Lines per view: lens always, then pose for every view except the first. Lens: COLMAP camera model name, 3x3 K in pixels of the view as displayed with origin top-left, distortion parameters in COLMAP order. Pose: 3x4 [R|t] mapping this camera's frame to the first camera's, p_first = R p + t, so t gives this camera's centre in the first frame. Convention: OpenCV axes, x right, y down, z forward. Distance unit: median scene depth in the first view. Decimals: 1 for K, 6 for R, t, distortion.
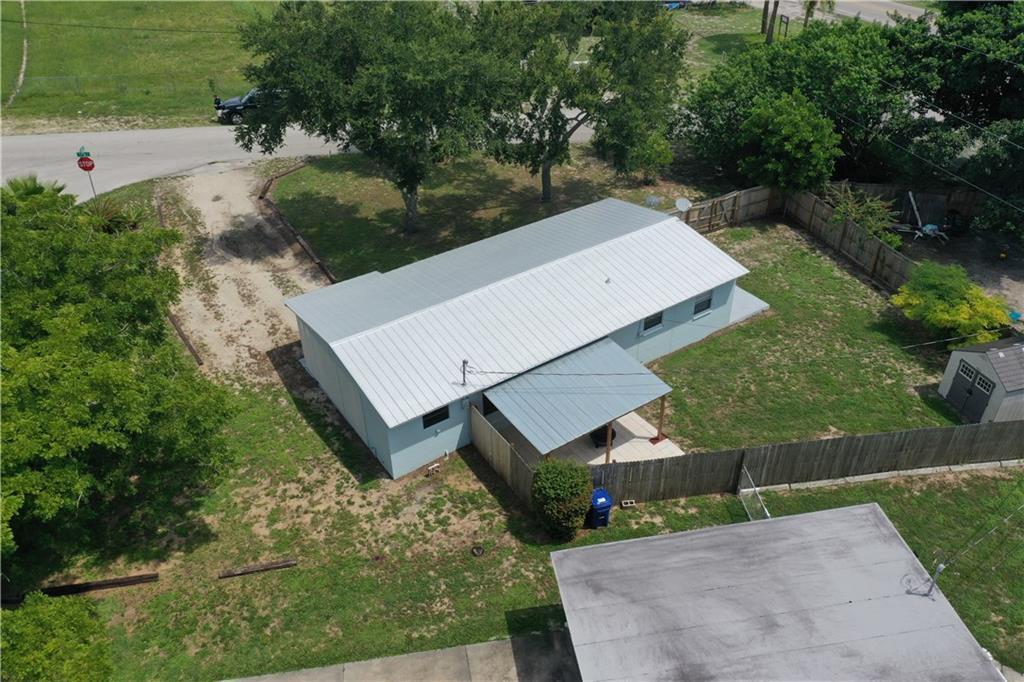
lens RADIAL K [[802.4, 0, 513.4], [0, 802.4, 342.0], [0, 0, 1]] dist [0.002890, 0.001875]
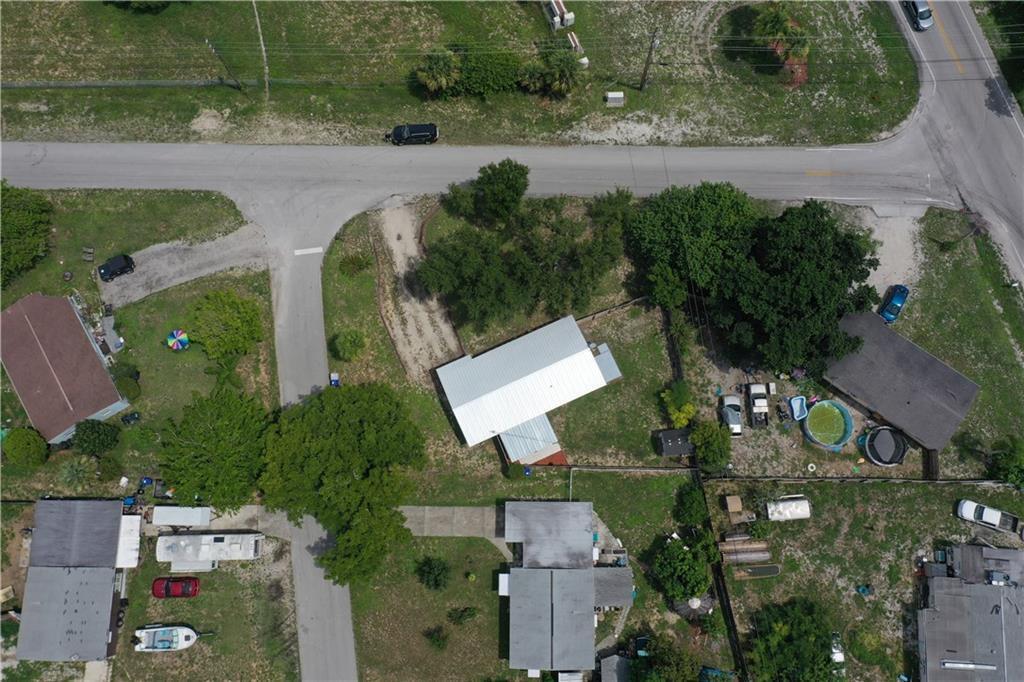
lens RADIAL K [[802.4, 0, 512.8], [0, 802.4, 343.0], [0, 0, 1]] dist [0.002890, 0.001875]
pose [[0.984721, 0.170366, -0.036062, 0.067958], [-0.100325, 0.724277, 0.682171, -2.336180], [0.142338, -0.668130, 0.730303, -1.074007]]
